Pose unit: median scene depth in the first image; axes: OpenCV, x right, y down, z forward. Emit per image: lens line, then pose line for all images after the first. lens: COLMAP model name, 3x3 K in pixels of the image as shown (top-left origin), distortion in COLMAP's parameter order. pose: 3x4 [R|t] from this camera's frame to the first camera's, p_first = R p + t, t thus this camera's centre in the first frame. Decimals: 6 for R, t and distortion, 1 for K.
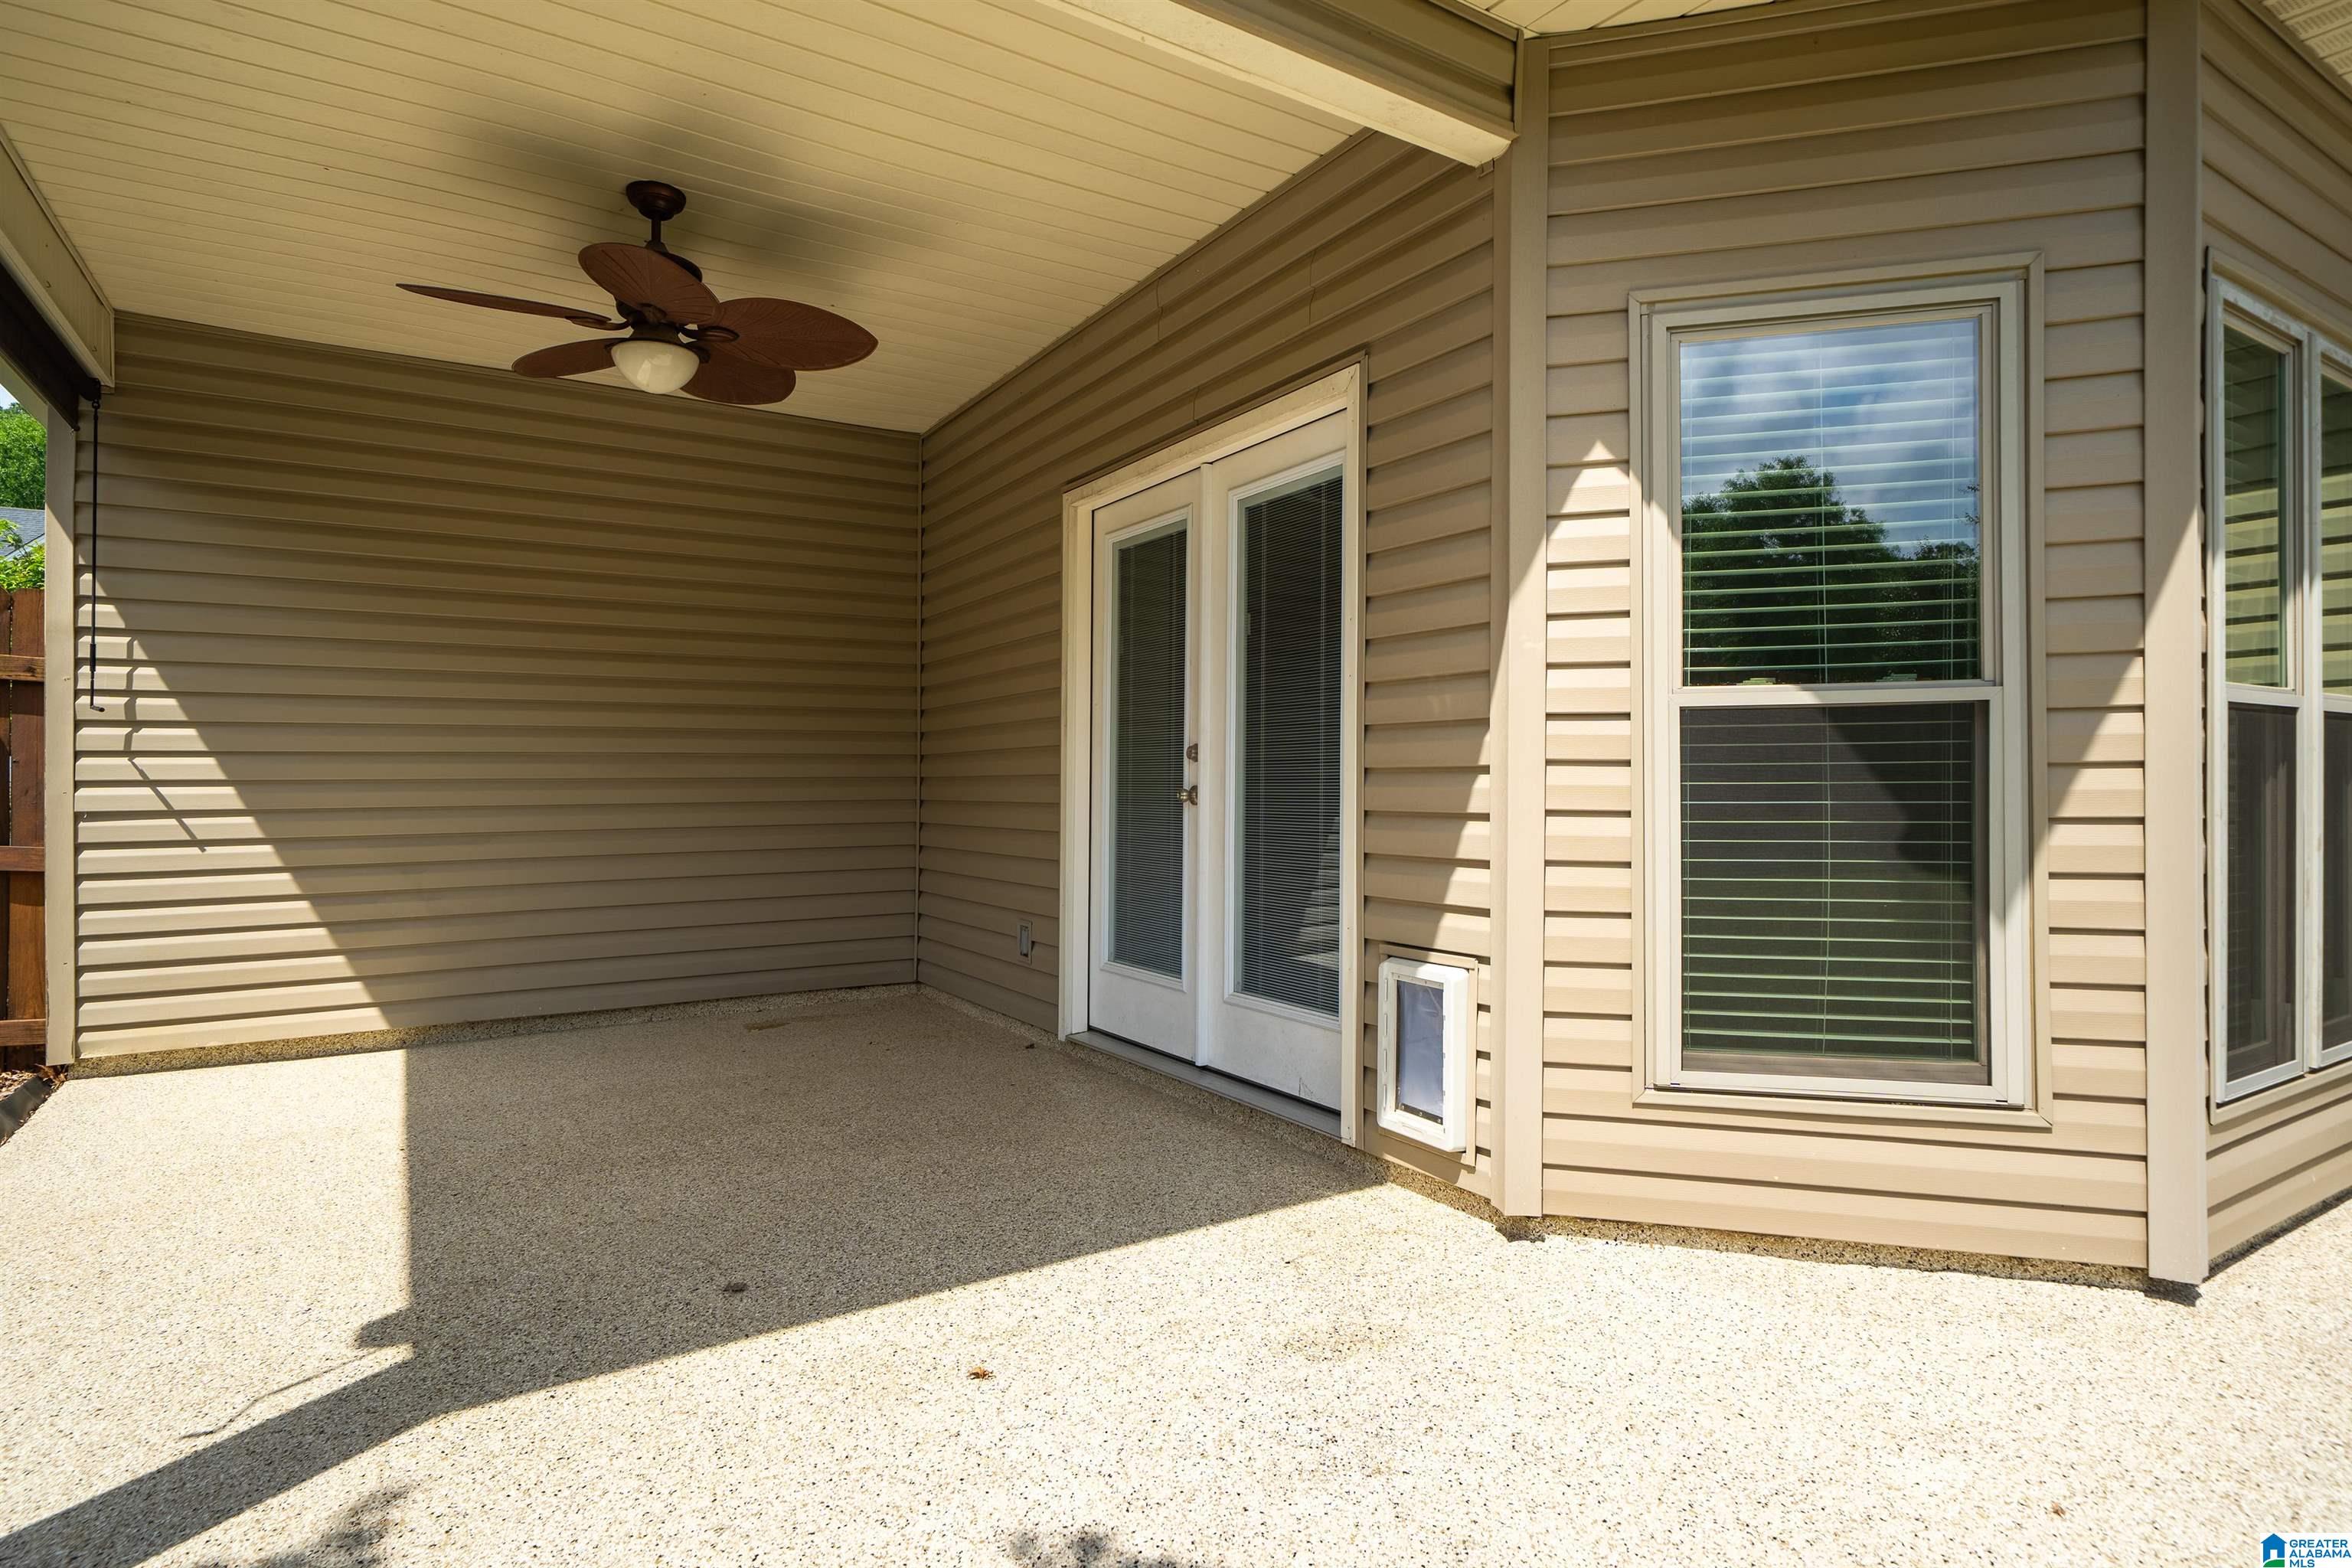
lens RADIAL K [[1221.9, 0, 1175.7], [0, 1221.9, 781.2], [0, 0, 1]] dist [0.001702, 0.000149]
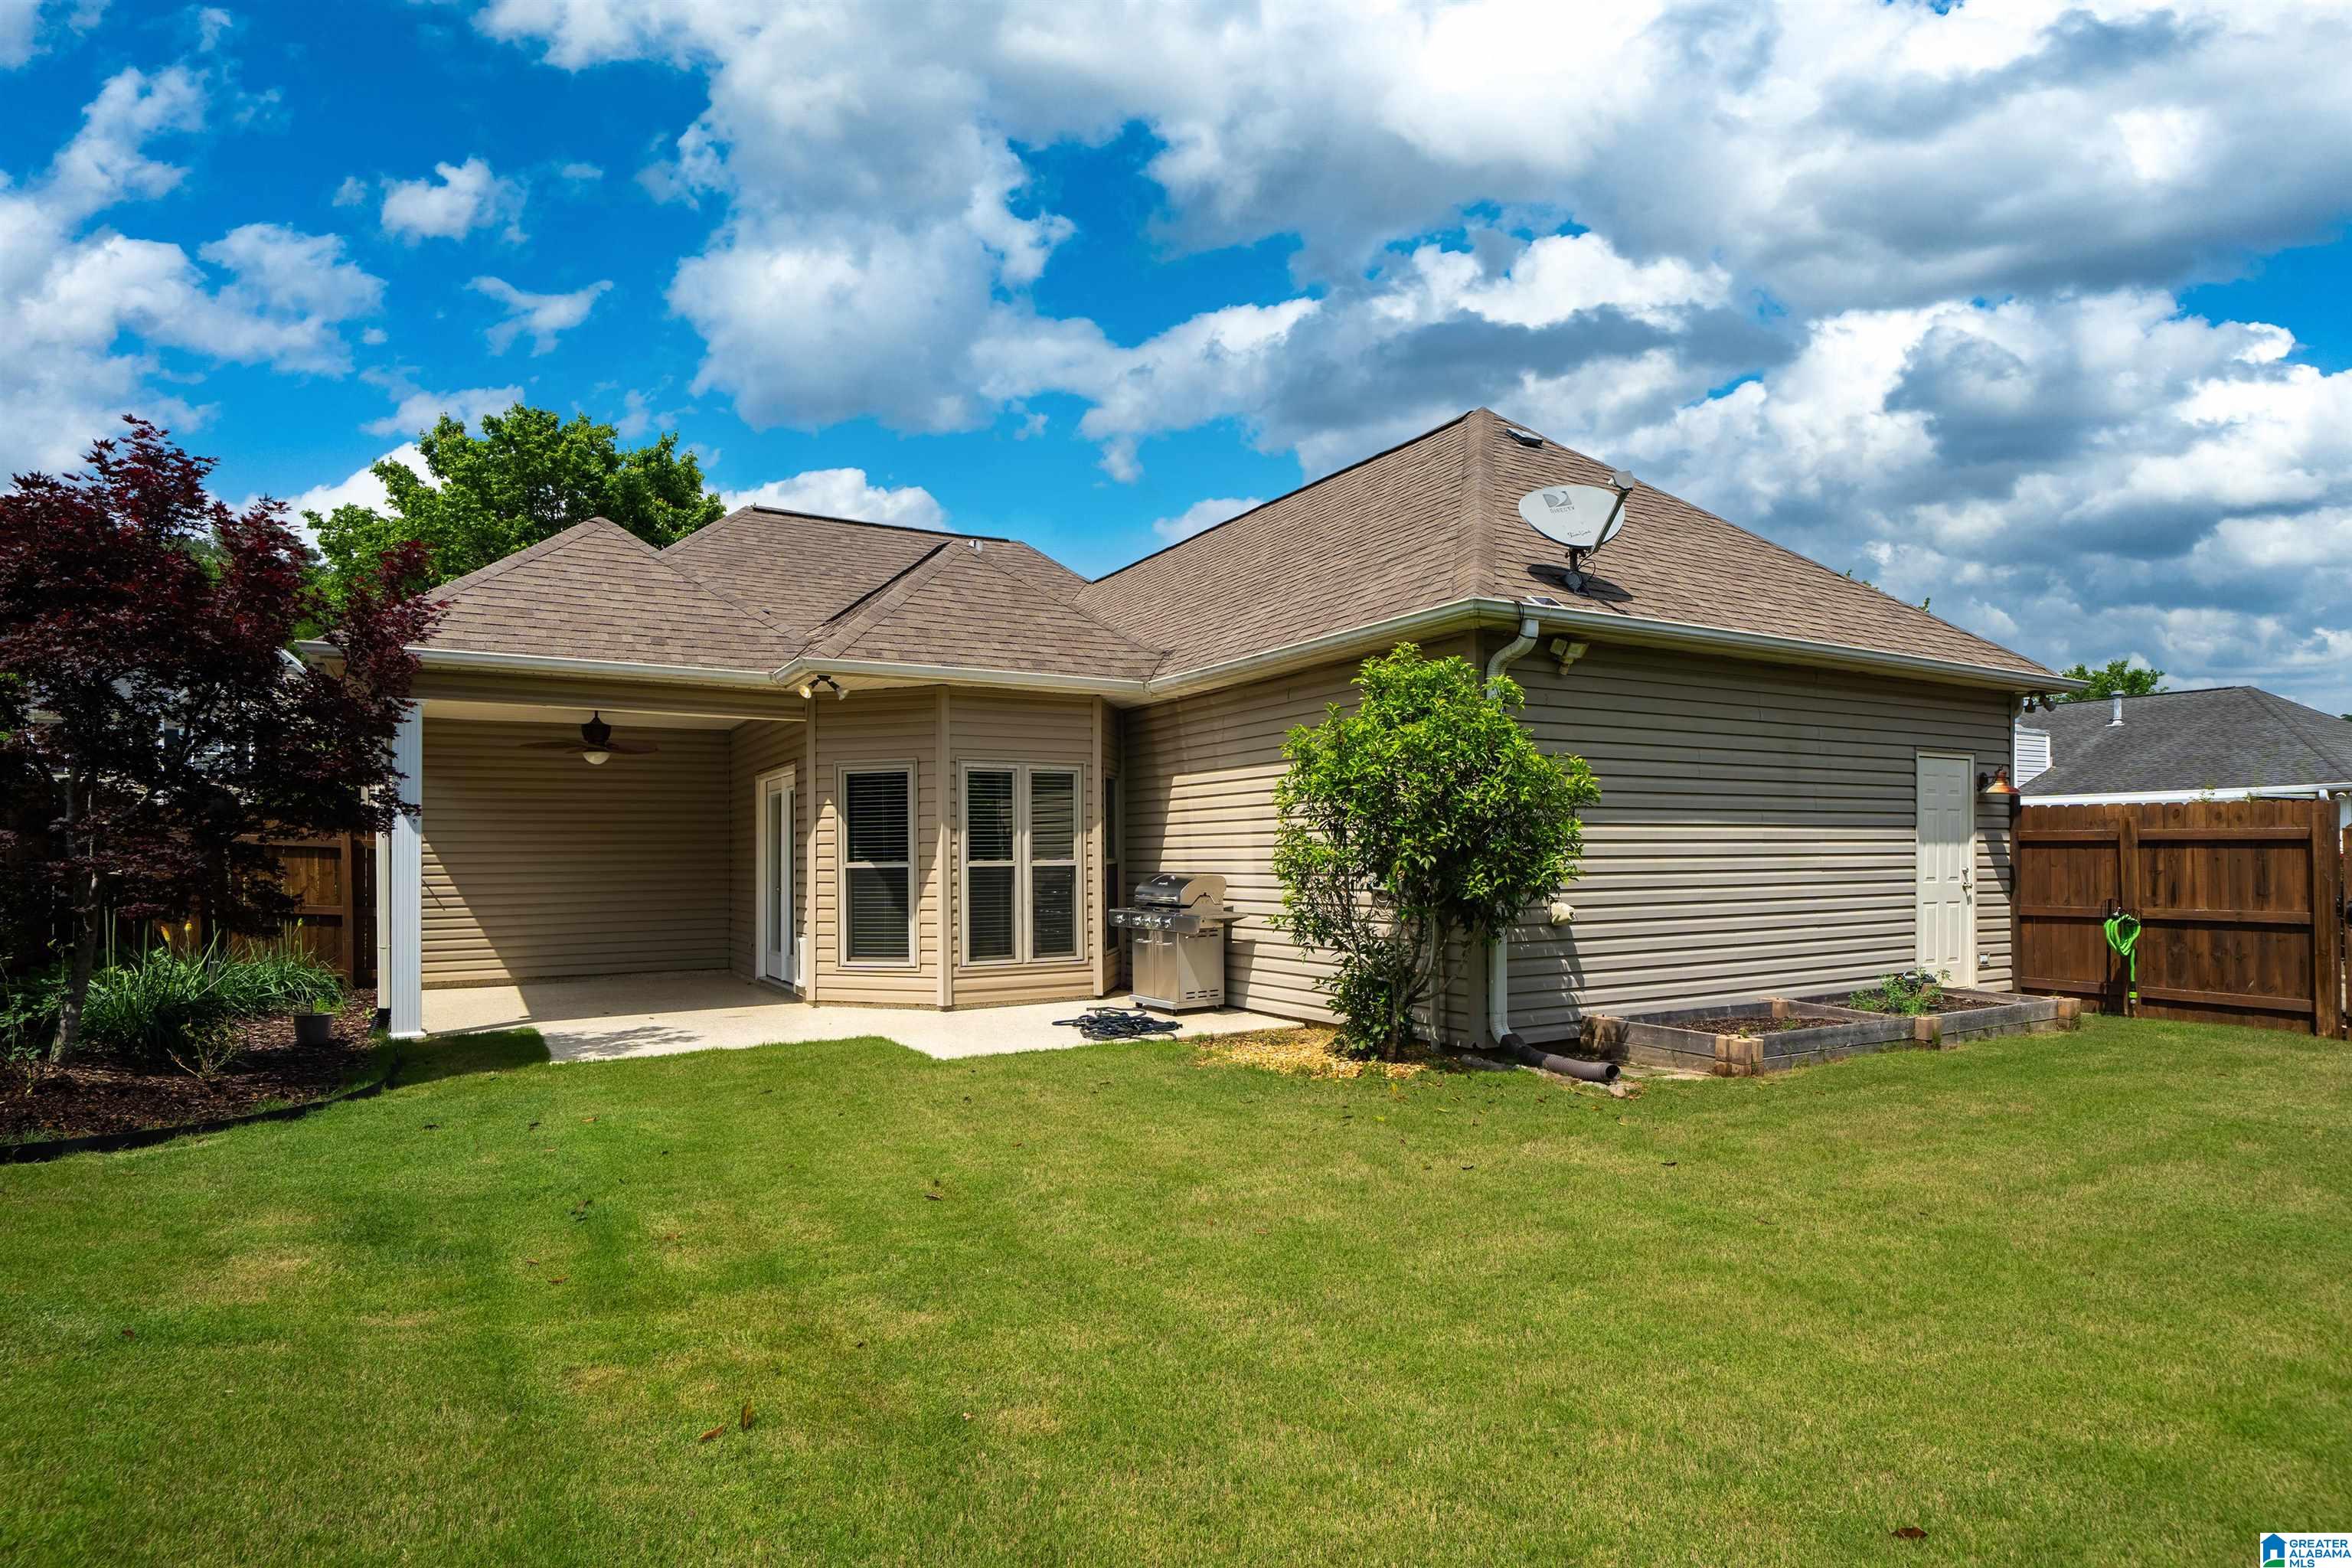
lens RADIAL K [[1221.9, 0, 1165.4], [0, 1221.9, 852.9], [0, 0, 1]] dist [0.001702, 0.000149]
pose [[0.999253, -0.006300, -0.038123, 1.539315], [0.006198, 0.999977, -0.002782, -0.089477], [0.038140, 0.002544, 0.999269, -2.786196]]
